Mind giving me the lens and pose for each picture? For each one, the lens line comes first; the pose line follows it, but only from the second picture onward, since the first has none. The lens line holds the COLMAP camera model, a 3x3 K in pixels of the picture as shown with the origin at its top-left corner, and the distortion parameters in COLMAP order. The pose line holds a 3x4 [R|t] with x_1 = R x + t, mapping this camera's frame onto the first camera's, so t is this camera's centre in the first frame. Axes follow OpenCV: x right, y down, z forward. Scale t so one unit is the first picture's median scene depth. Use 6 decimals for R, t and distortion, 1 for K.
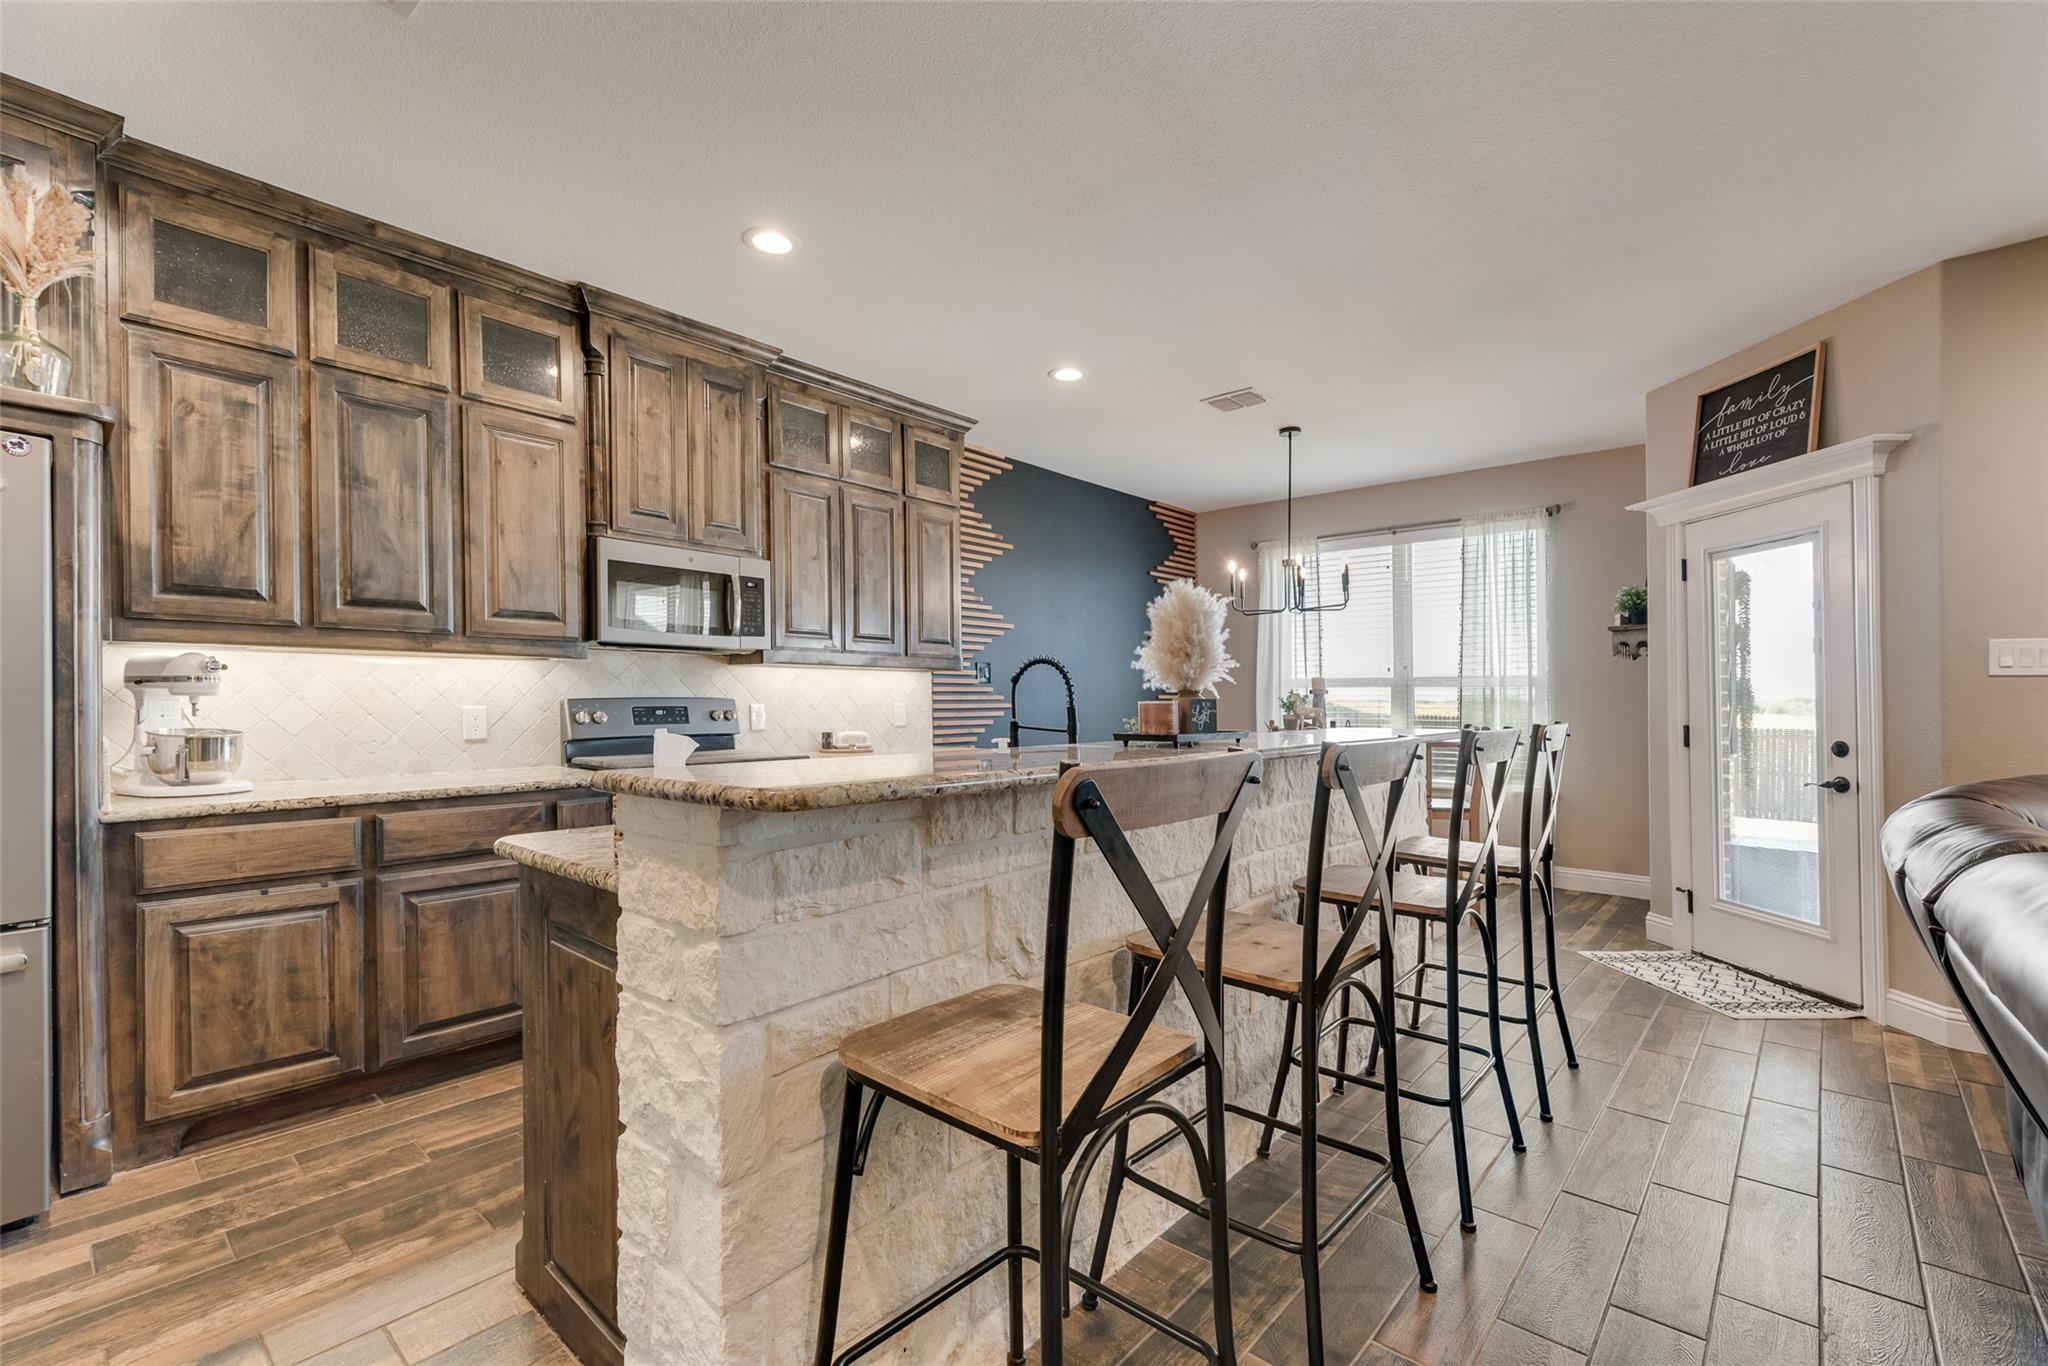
lens RADIAL K [[887.2, 0, 1023.1], [0, 887.2, 709.2], [0, 0, 1]] dist [0.016588, -0.007862]
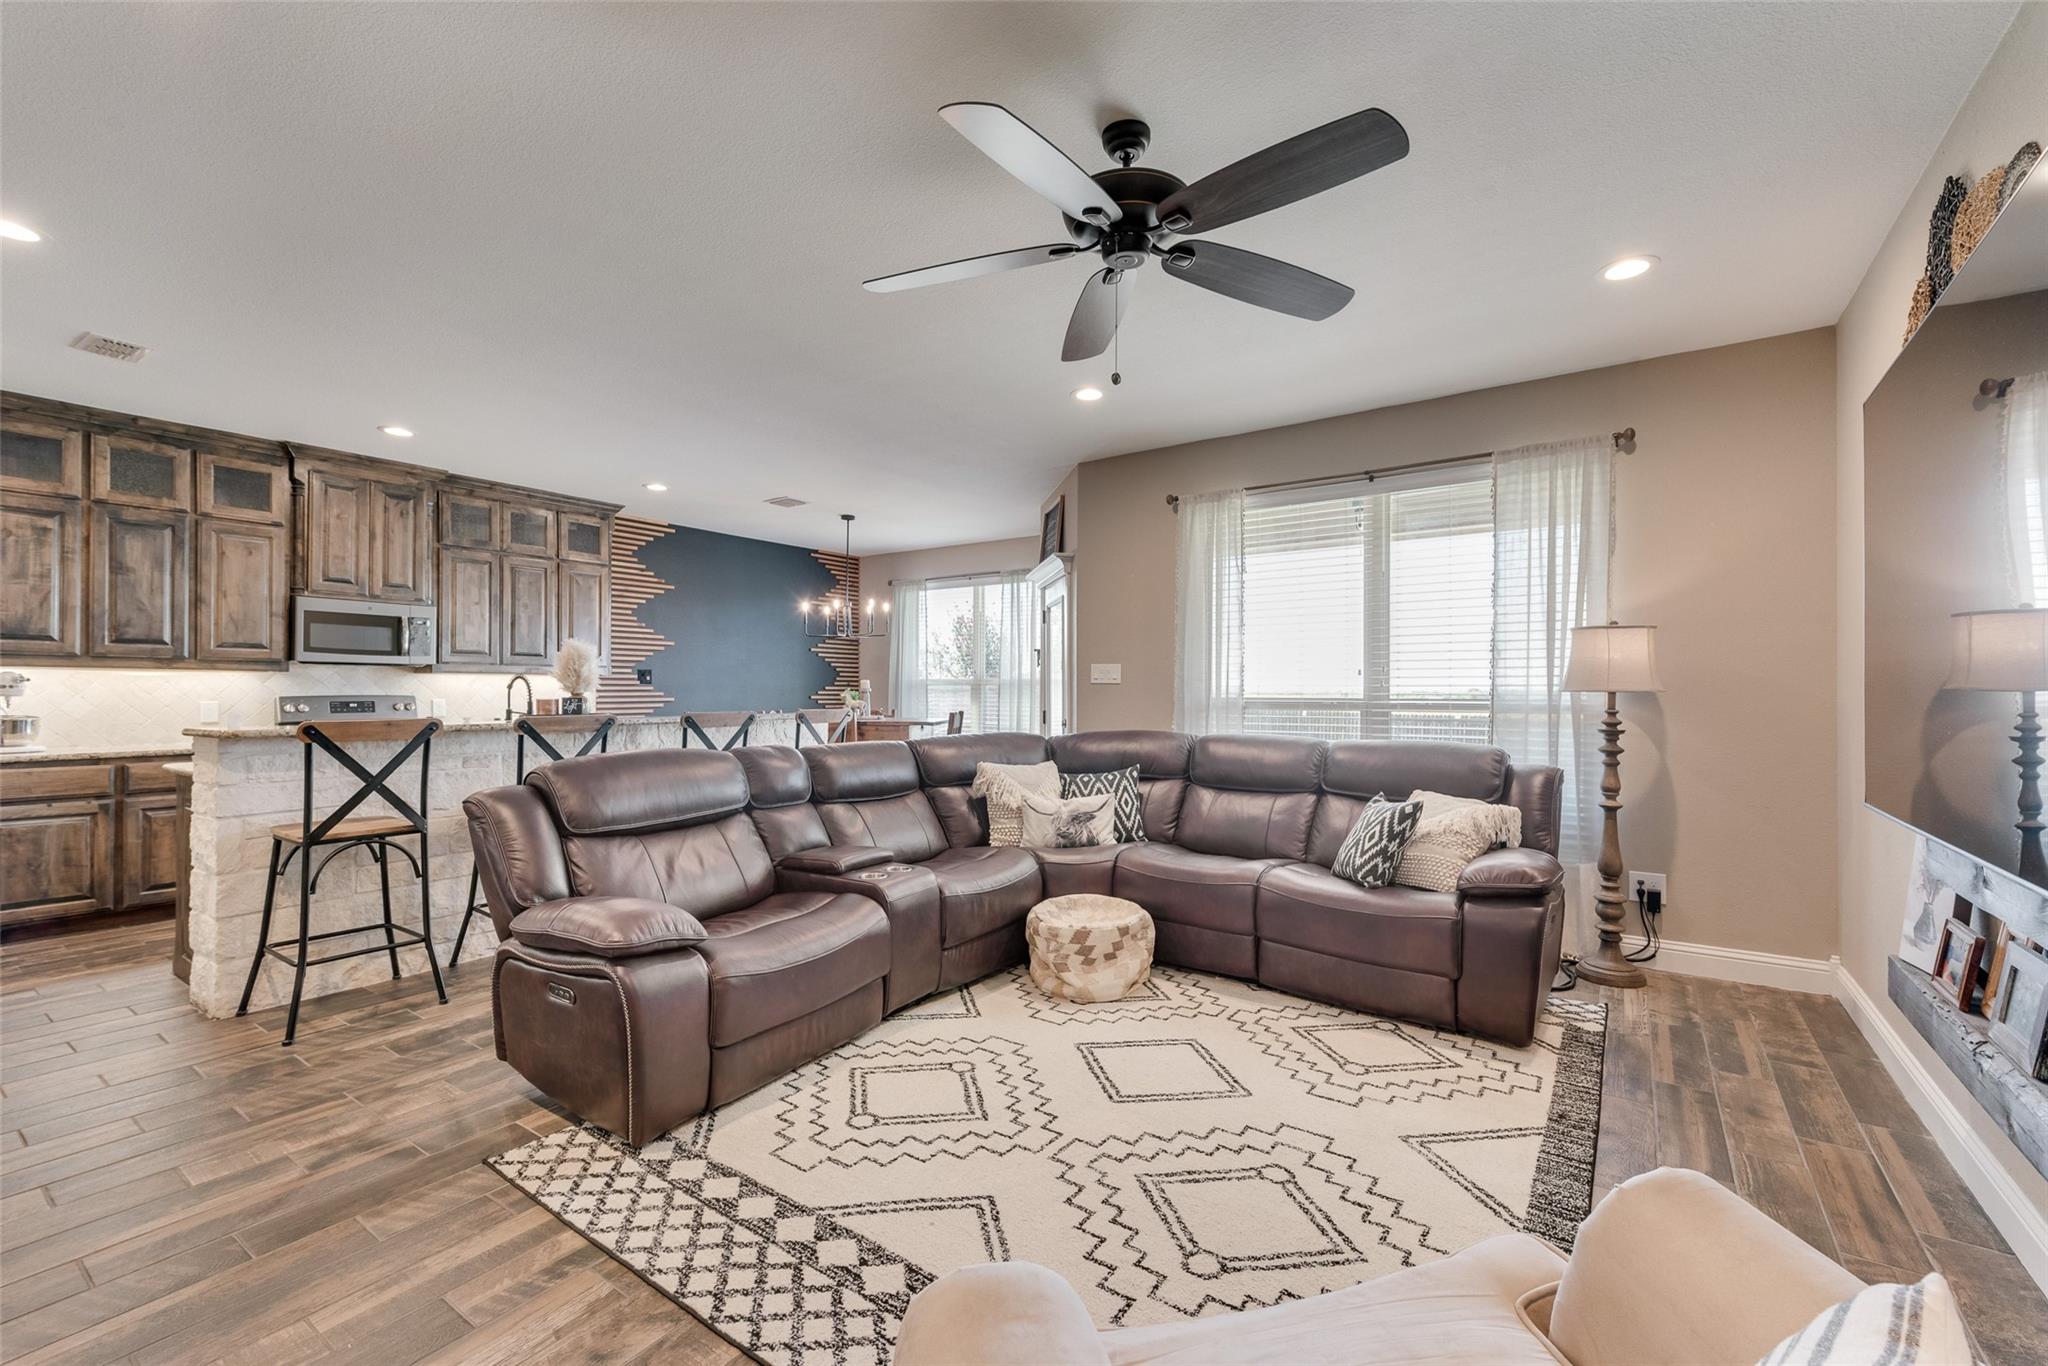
lens RADIAL K [[854.4, 0, 1024.0], [0, 854.4, 683.0], [0, 0, 1]] dist [0.007926, -0.000241]
pose [[0.993259, 0.001244, 0.115911, 0.748881], [0.001285, 0.999763, -0.021748, -0.001737], [-0.115911, 0.021750, 0.993021, -0.798469]]
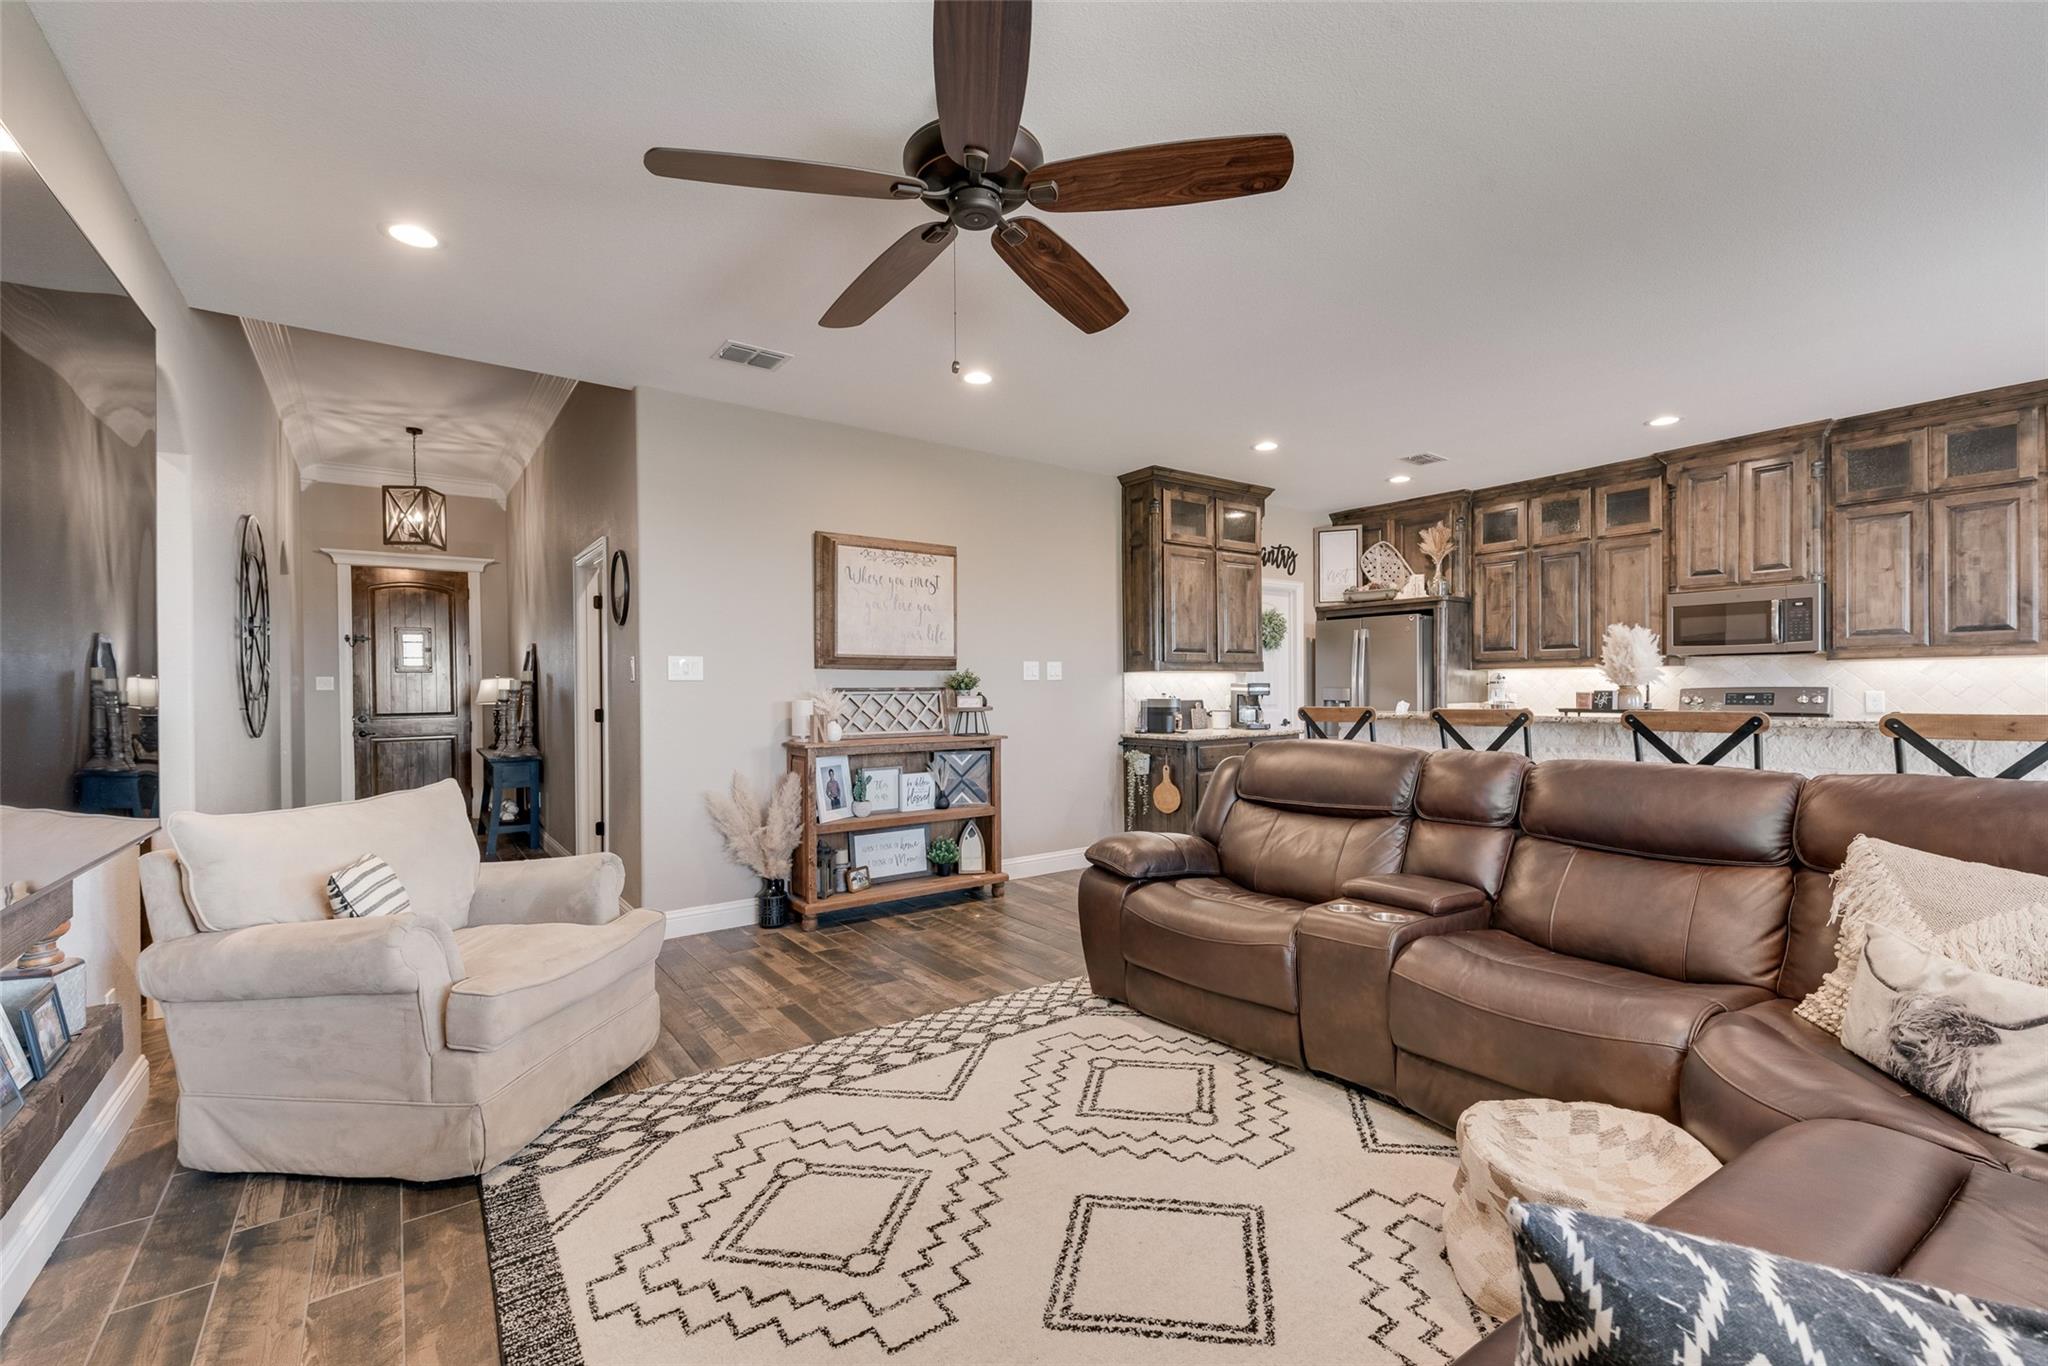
lens RADIAL K [[854.8, 0, 1021.2], [0, 854.8, 697.2], [0, 0, 1]] dist [0.000472, -0.000194]
pose [[-0.214641, 0.009195, -0.976650, 1.624494], [-0.002480, 0.999947, 0.009960, -0.010583], [0.976690, 0.004560, -0.214607, 0.158989]]
